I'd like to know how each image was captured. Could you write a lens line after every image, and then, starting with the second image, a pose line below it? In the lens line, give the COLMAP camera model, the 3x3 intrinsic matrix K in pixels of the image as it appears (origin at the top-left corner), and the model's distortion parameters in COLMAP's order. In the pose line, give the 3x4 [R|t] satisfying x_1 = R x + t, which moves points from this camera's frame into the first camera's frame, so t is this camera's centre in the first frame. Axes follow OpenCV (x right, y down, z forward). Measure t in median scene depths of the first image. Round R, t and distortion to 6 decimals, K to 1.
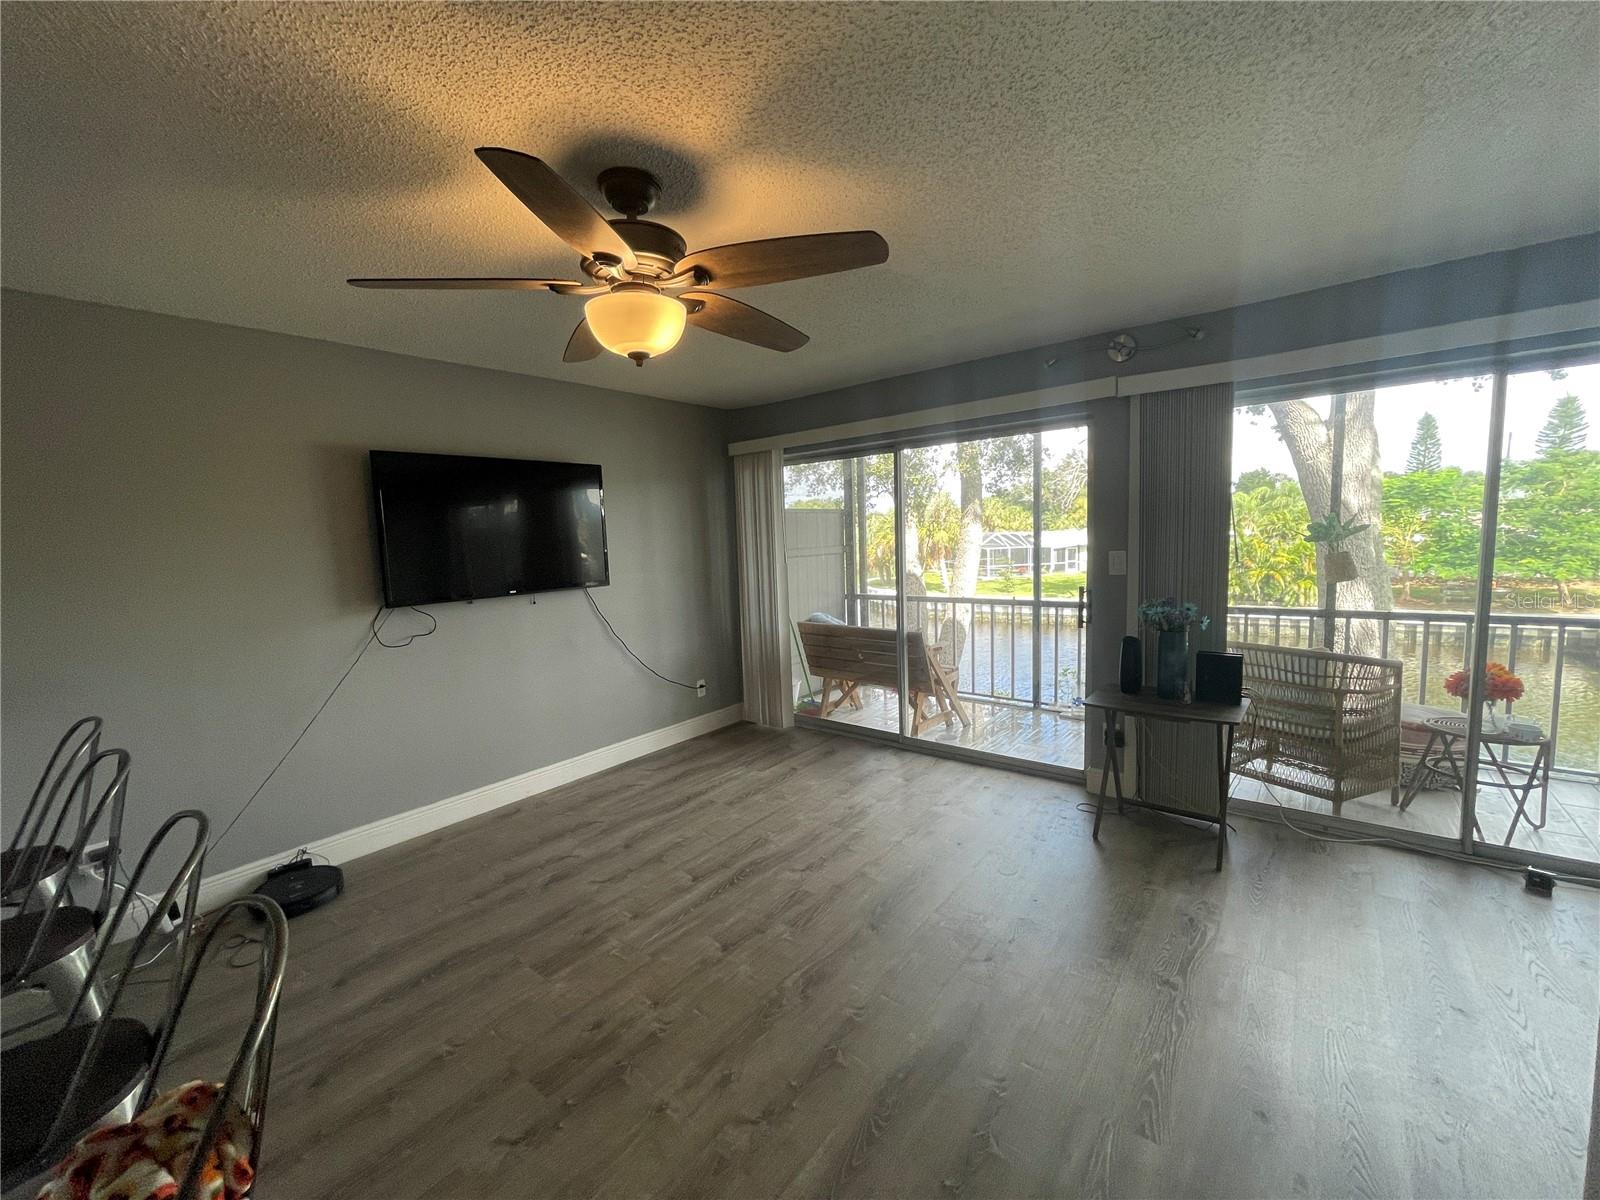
lens RADIAL K [[650.4, 0, 785.8], [0, 650.4, 609.1], [0, 0, 1]] dist [-0.002490, 0.000705]
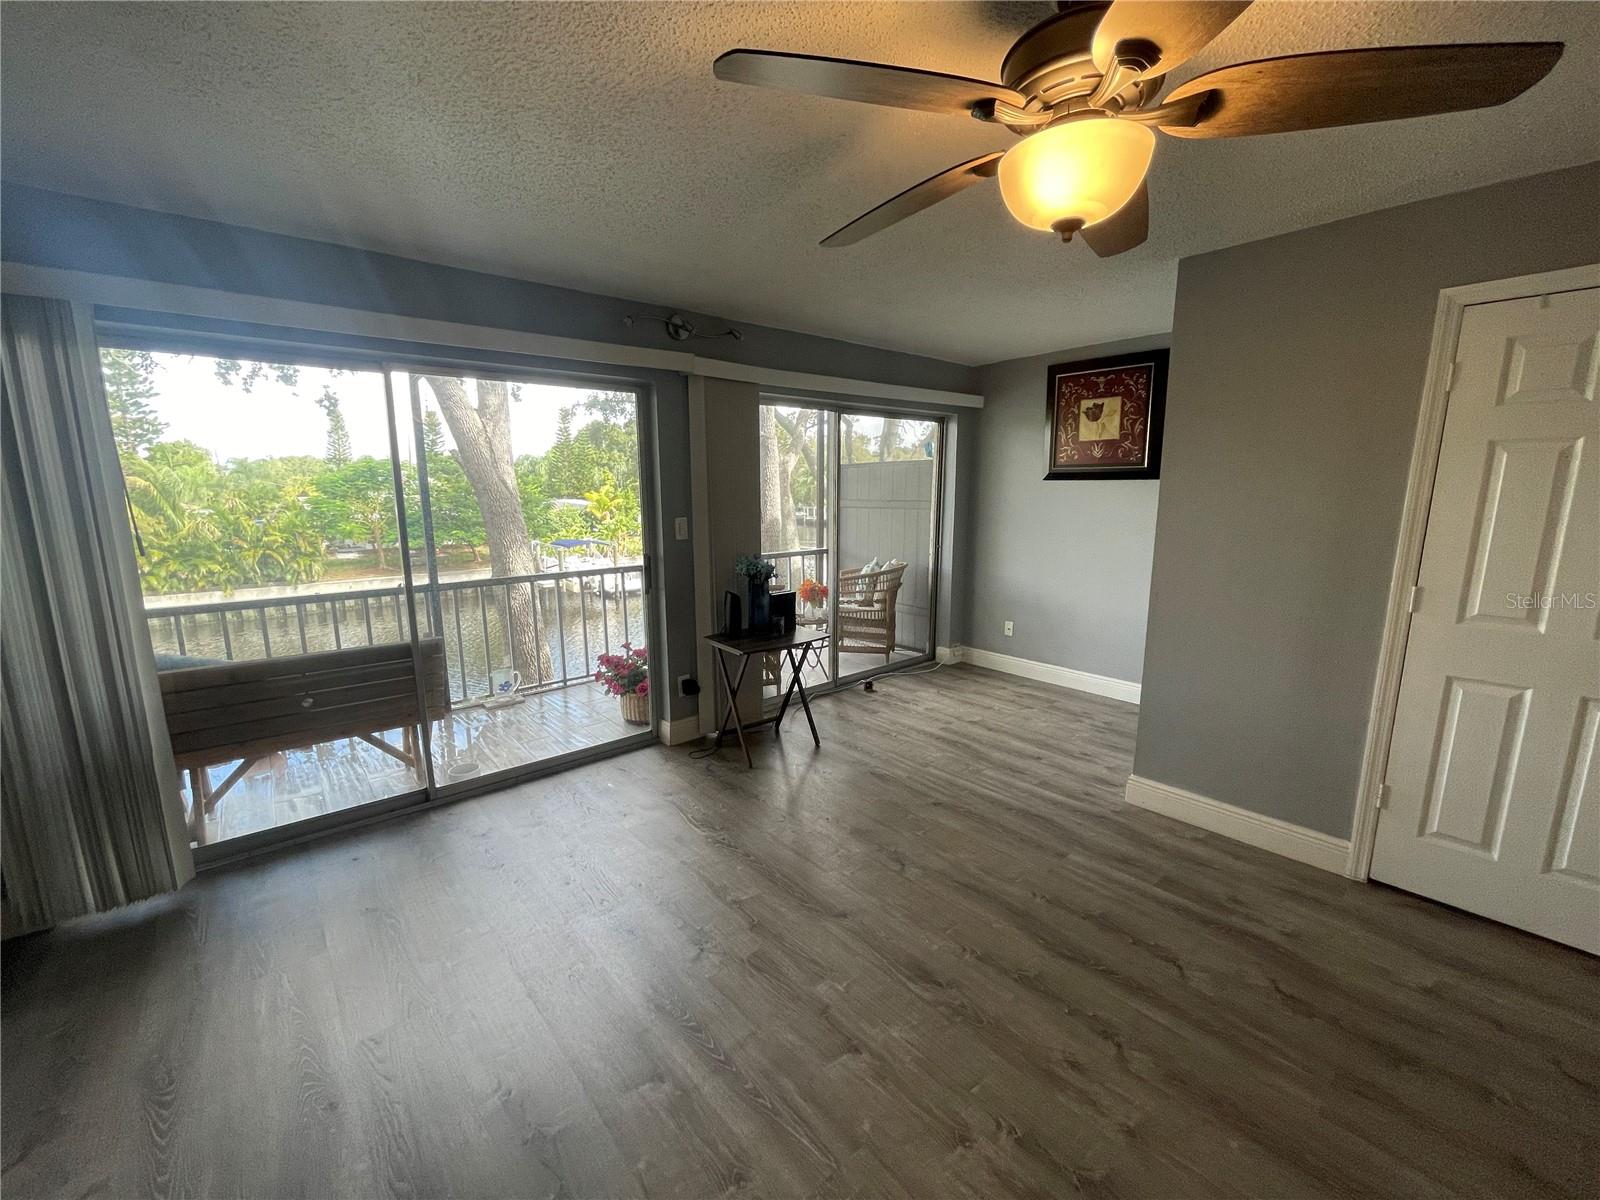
lens RADIAL K [[650.4, 0, 793.6], [0, 650.4, 602.9], [0, 0, 1]] dist [-0.002490, 0.000705]
pose [[0.184649, -0.133062, 0.973755, -0.173645], [0.111215, 0.987257, 0.113817, -0.016791], [-0.976492, 0.087280, 0.197094, 0.200459]]
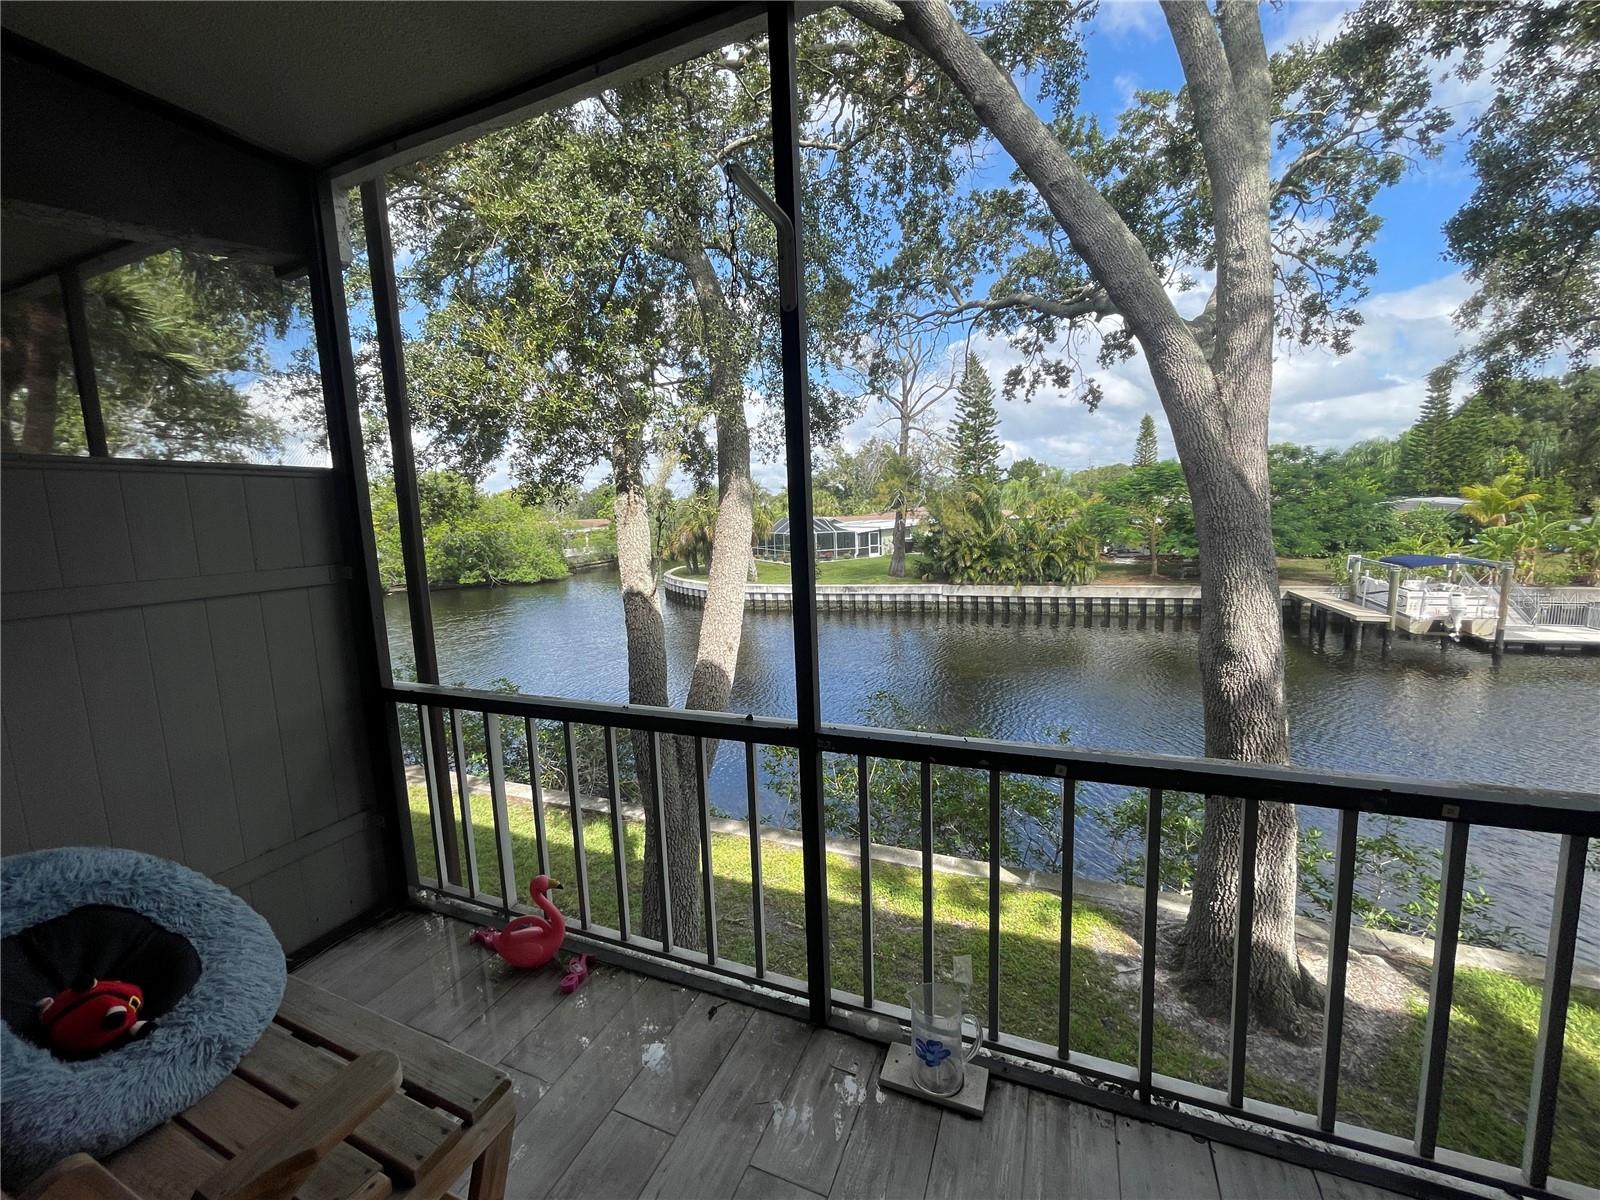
lens RADIAL K [[650.4, 0, 779.8], [0, 650.4, 595.2], [0, 0, 1]] dist [-0.002490, 0.000705]
pose [[0.963419, -0.036017, 0.265567, 0.143691], [0.035295, 0.999349, 0.007493, -0.045263], [-0.265664, 0.002154, 0.964063, 0.344669]]
